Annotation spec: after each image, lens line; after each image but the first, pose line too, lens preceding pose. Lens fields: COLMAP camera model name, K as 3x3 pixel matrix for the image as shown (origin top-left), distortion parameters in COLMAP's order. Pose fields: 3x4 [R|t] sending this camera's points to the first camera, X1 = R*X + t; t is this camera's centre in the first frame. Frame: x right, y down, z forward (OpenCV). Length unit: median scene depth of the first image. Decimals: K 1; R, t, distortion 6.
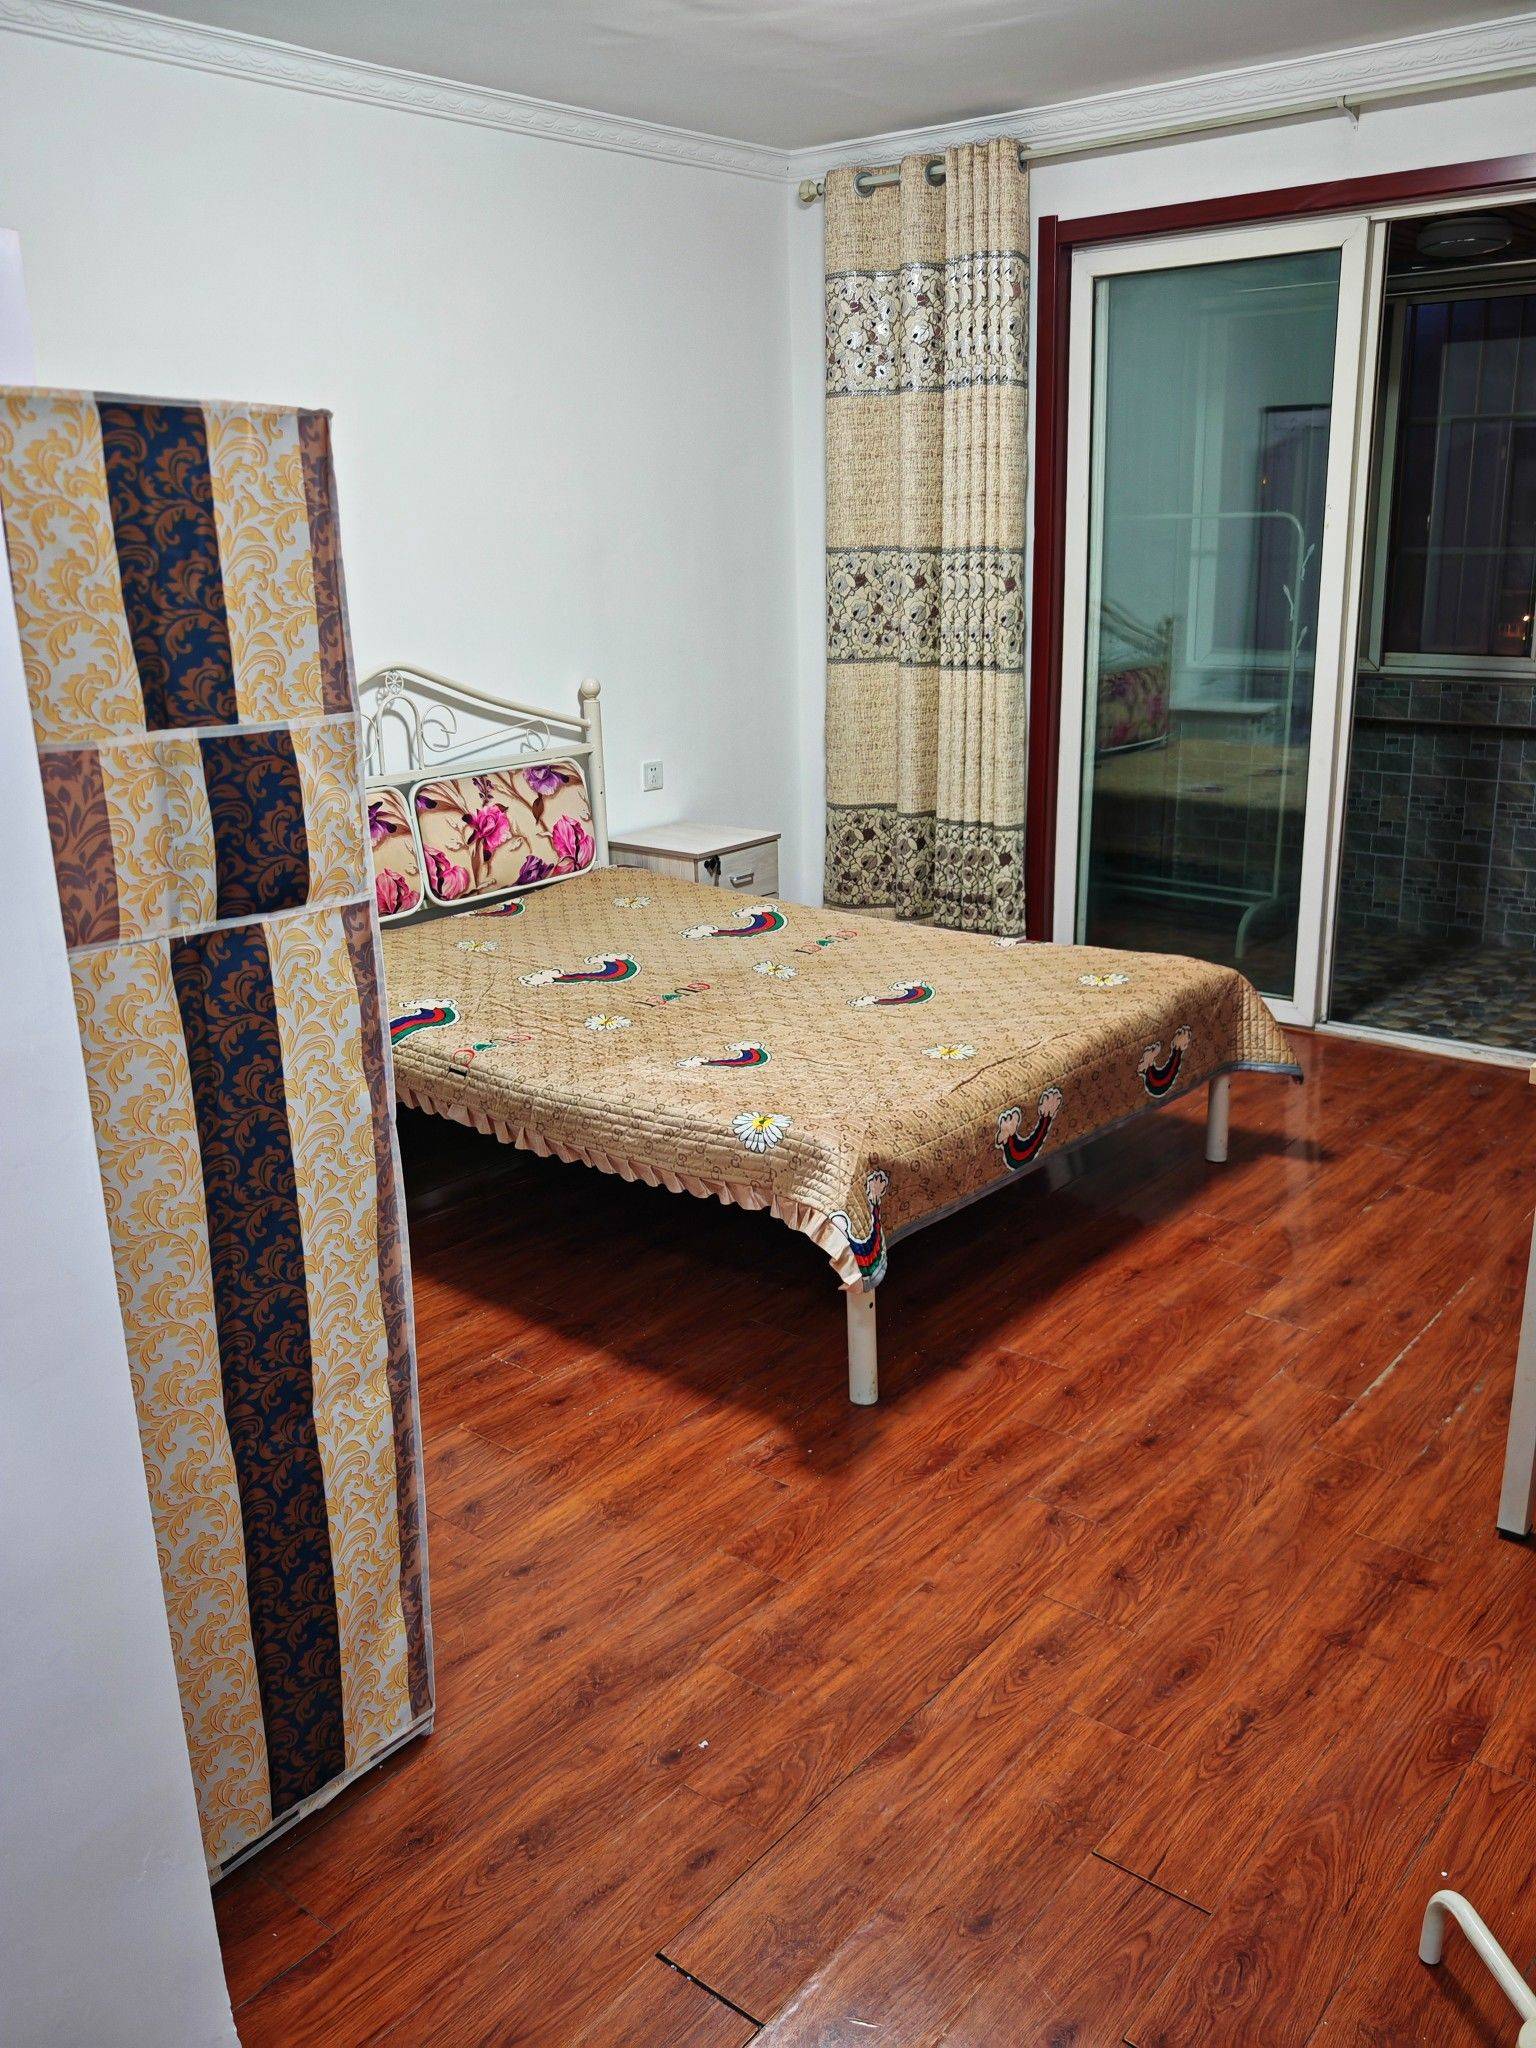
lens RADIAL K [[1691.6, 0, 768.0], [0, 1691.6, 1024.0], [0, 0, 1]] dist [0.002528, 0.000498]
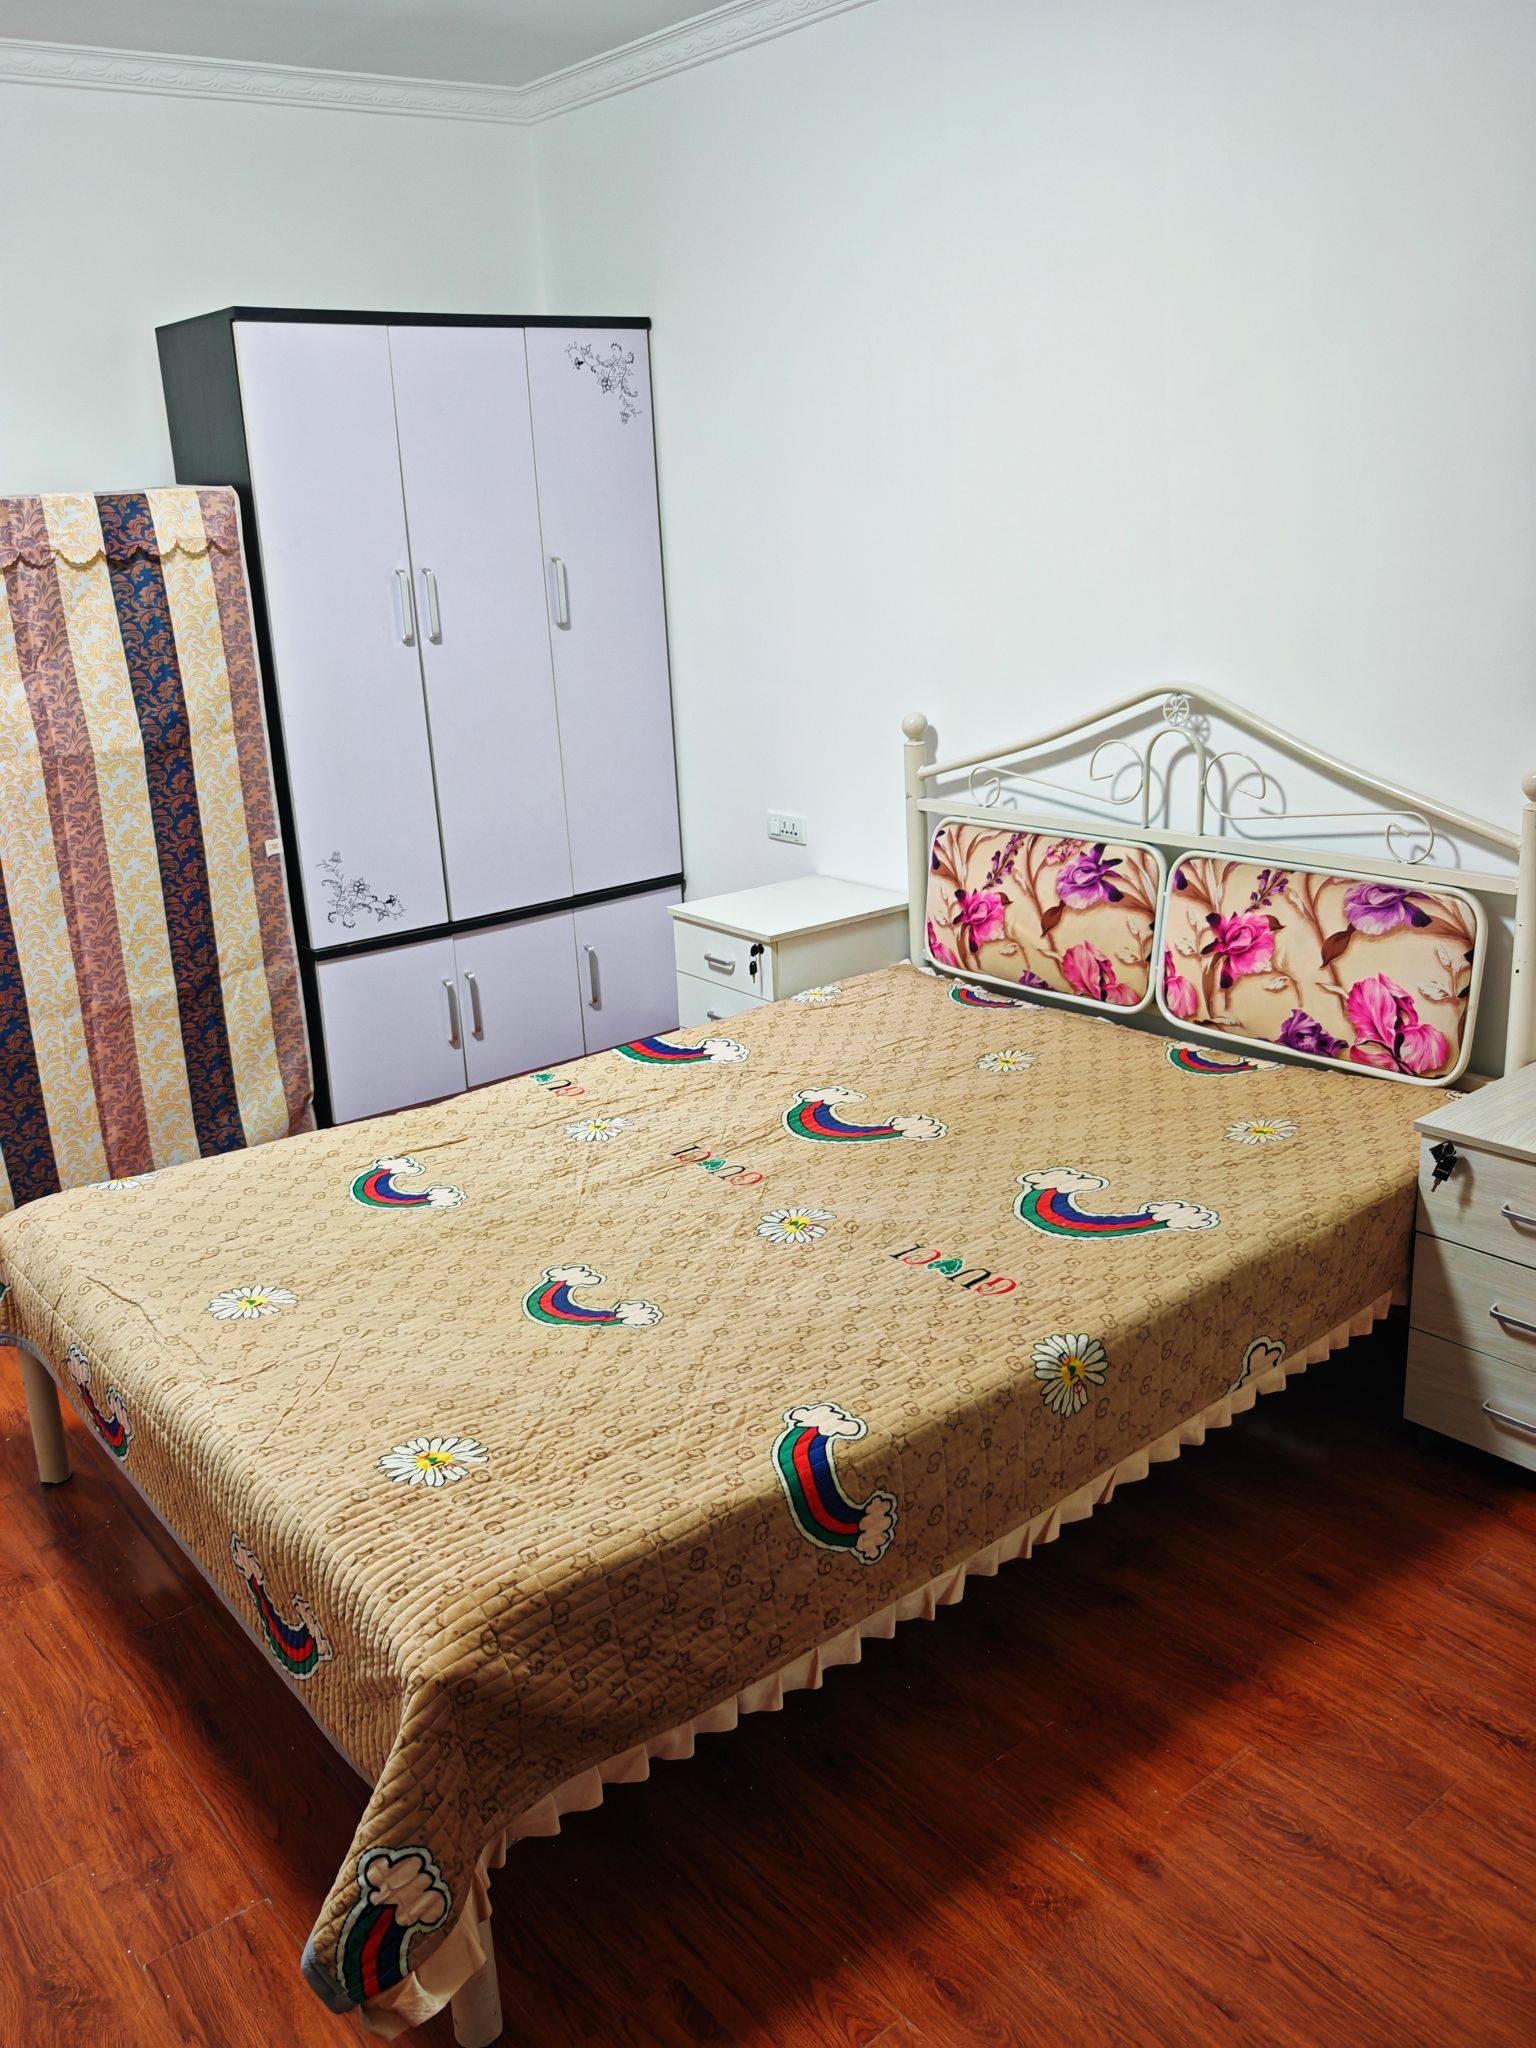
lens RADIAL K [[1691.6, 0, 768.0], [0, 1691.6, 1024.0], [0, 0, 1]] dist [0.002528, 0.000498]
pose [[-0.205970, 0.322633, -0.923842, 0.502144], [-0.216417, 0.905689, 0.364543, -0.290558], [0.954327, 0.275020, -0.116721, 0.906358]]
